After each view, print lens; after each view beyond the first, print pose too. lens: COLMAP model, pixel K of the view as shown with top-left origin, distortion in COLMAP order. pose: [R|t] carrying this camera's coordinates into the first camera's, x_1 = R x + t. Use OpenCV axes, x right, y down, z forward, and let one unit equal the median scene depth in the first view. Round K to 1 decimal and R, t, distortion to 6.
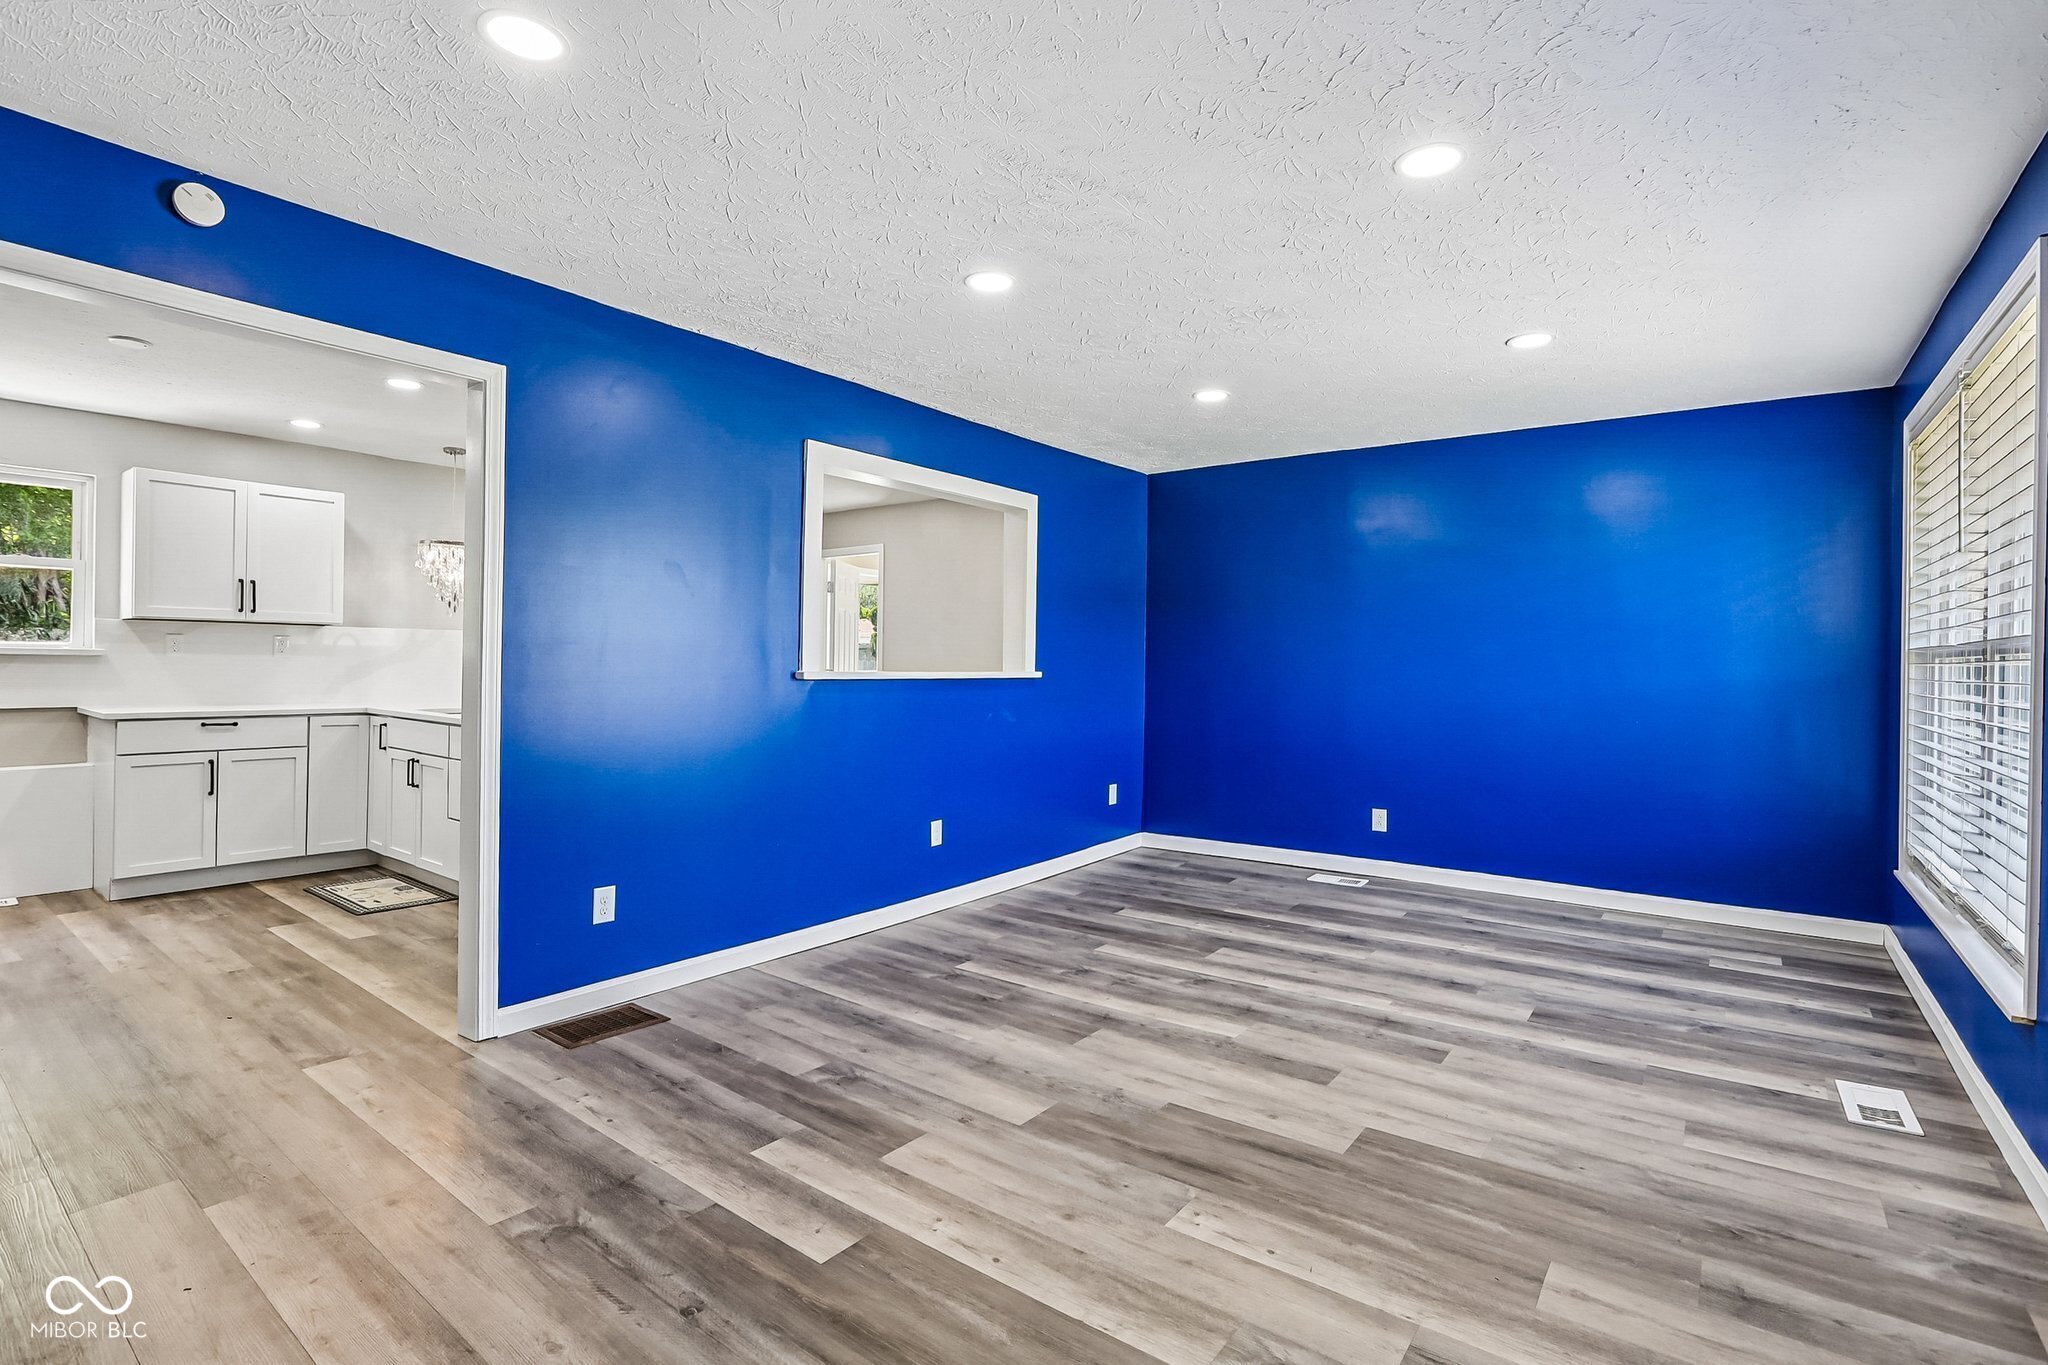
lens RADIAL K [[927.8, 0, 1033.4], [0, 927.8, 664.4], [0, 0, 1]] dist [-0.015698, 0.002164]
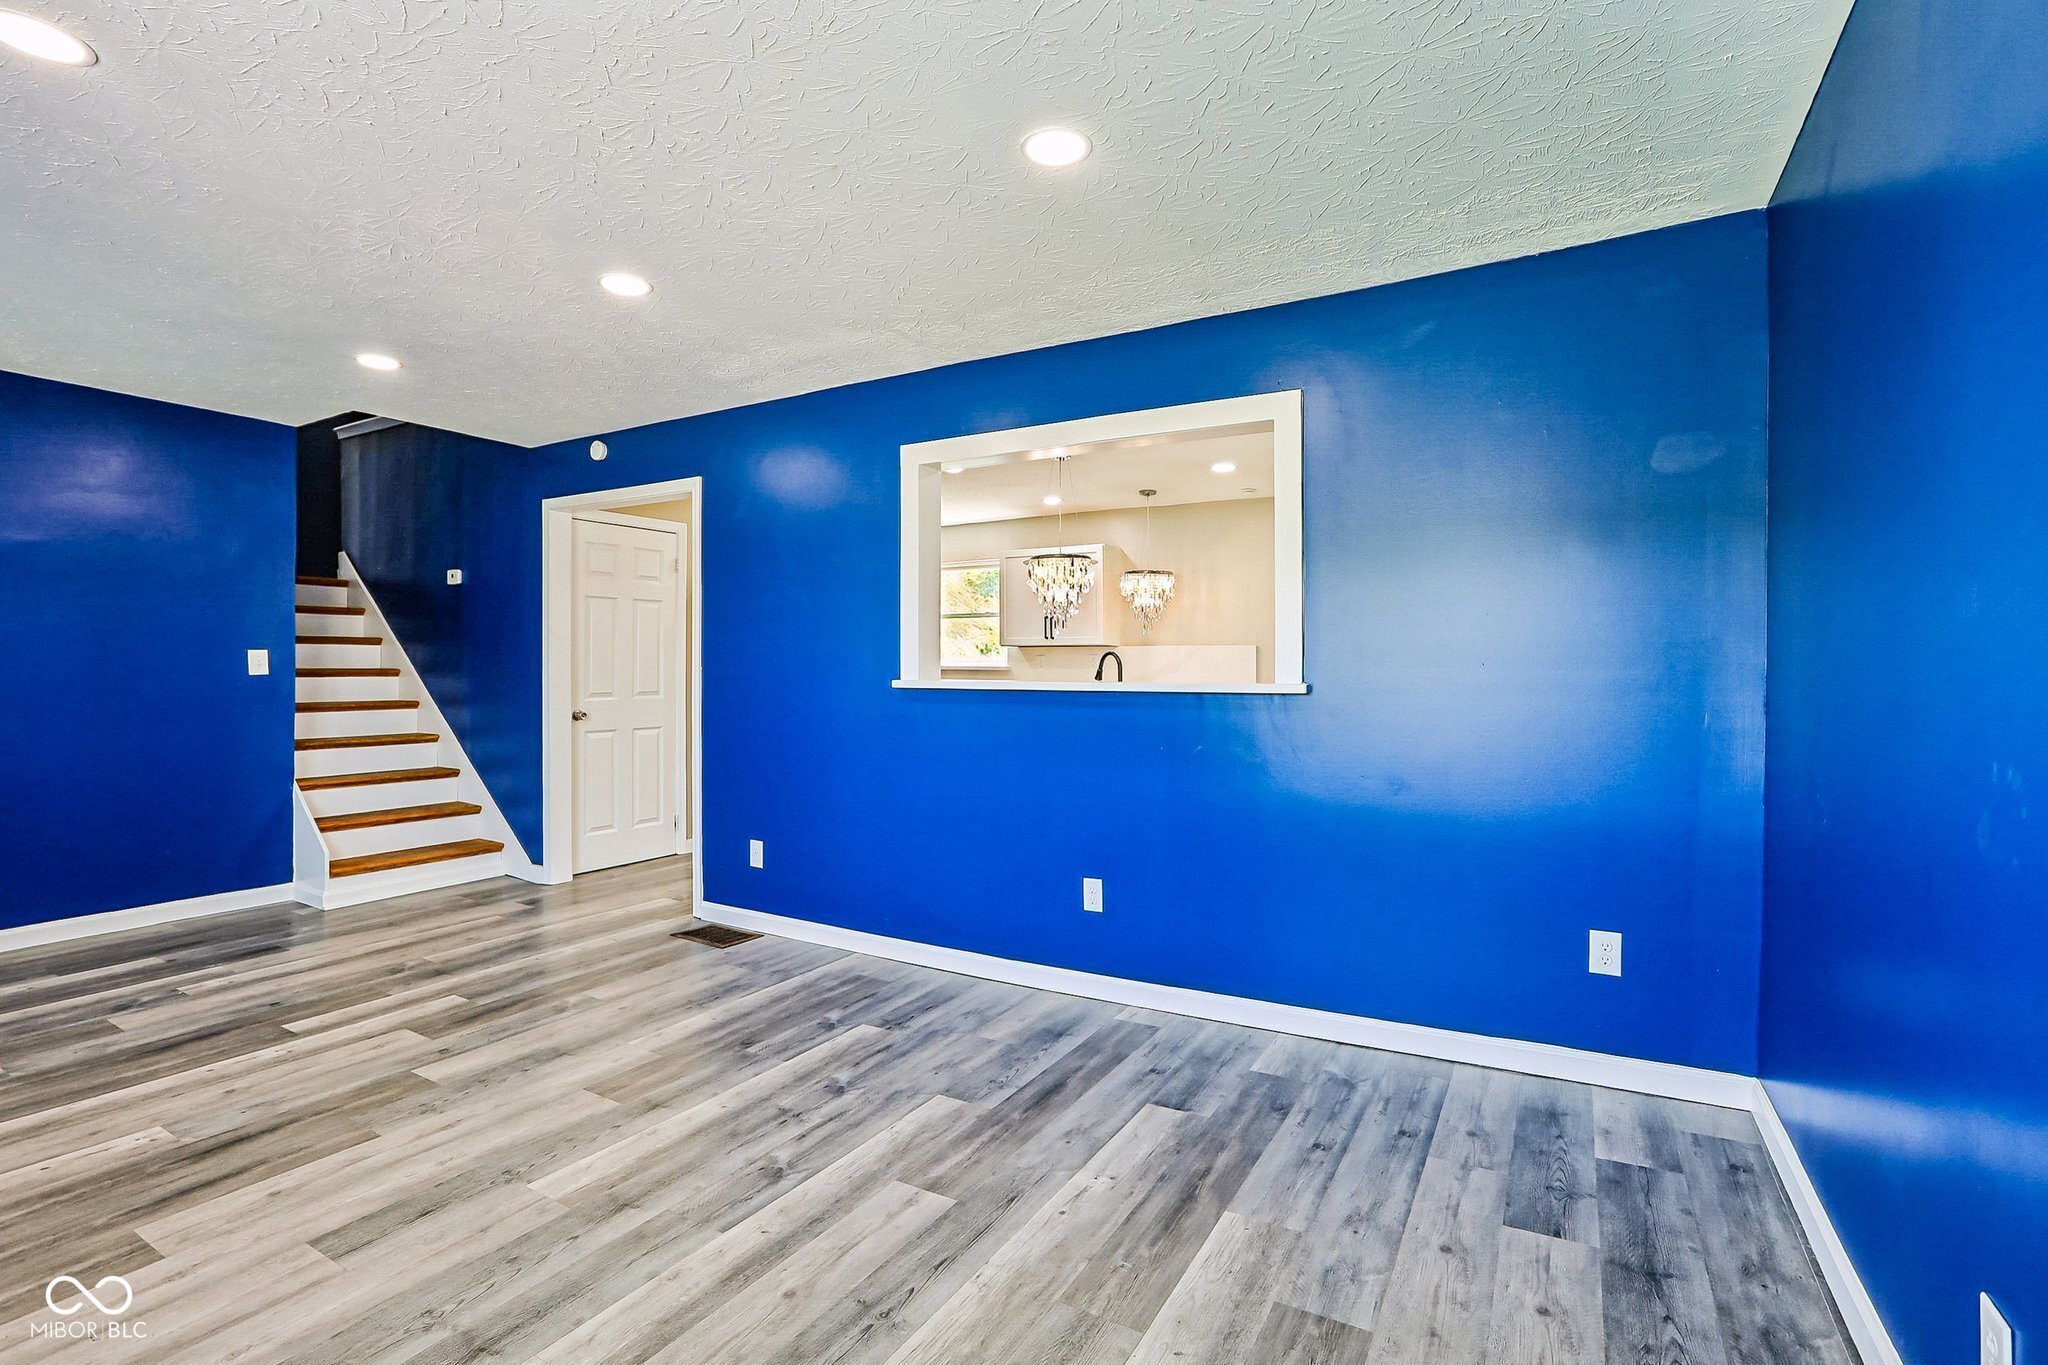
lens RADIAL K [[927.8, 0, 1043.3], [0, 927.8, 678.4], [0, 0, 1]] dist [-0.015698, 0.002164]
pose [[0.141910, -0.008831, -0.989840, 0.875972], [-0.009514, 0.999902, -0.010285, 0.015994], [0.989834, 0.010877, 0.141812, 1.157346]]
